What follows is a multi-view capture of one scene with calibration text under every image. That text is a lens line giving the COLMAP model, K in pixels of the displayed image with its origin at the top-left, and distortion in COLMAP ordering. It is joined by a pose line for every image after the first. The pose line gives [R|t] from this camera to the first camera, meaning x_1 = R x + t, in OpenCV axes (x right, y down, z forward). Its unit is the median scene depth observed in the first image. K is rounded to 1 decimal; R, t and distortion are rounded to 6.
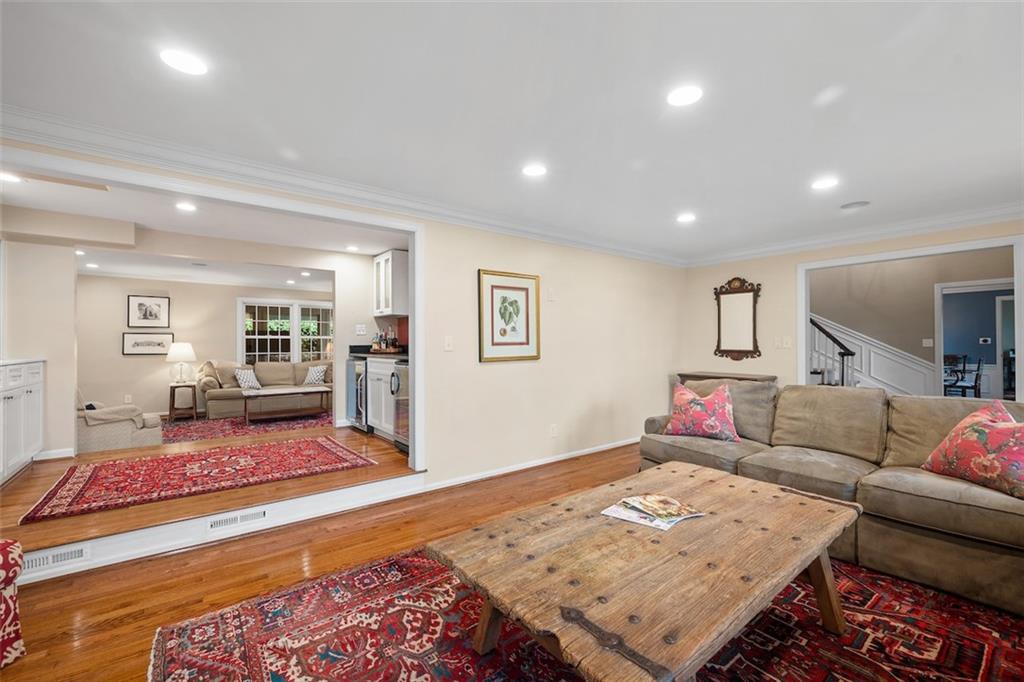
lens RADIAL K [[432.7, 0, 513.3], [0, 432.7, 342.3], [0, 0, 1]] dist [-0.001561, -0.000043]
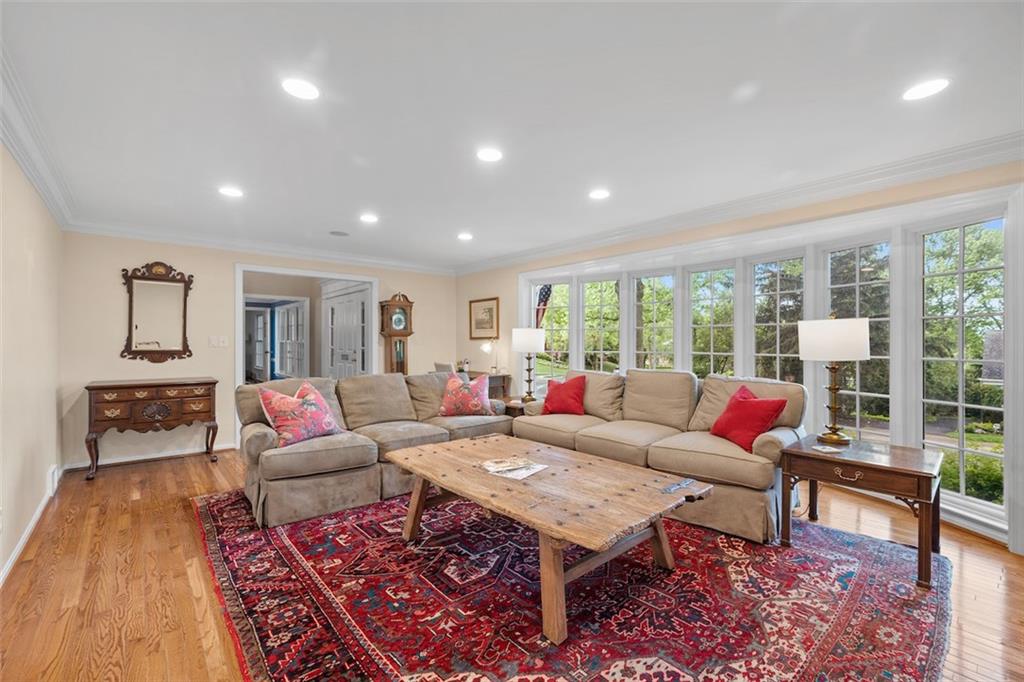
lens RADIAL K [[432.7, 0, 516.1], [0, 432.7, 341.4], [0, 0, 1]] dist [-0.001561, -0.000043]
pose [[-0.063586, 0.004502, 0.997966, -0.388454], [-0.002885, 0.999985, -0.004695, 0.003540], [-0.997972, -0.003178, -0.063572, 0.414803]]
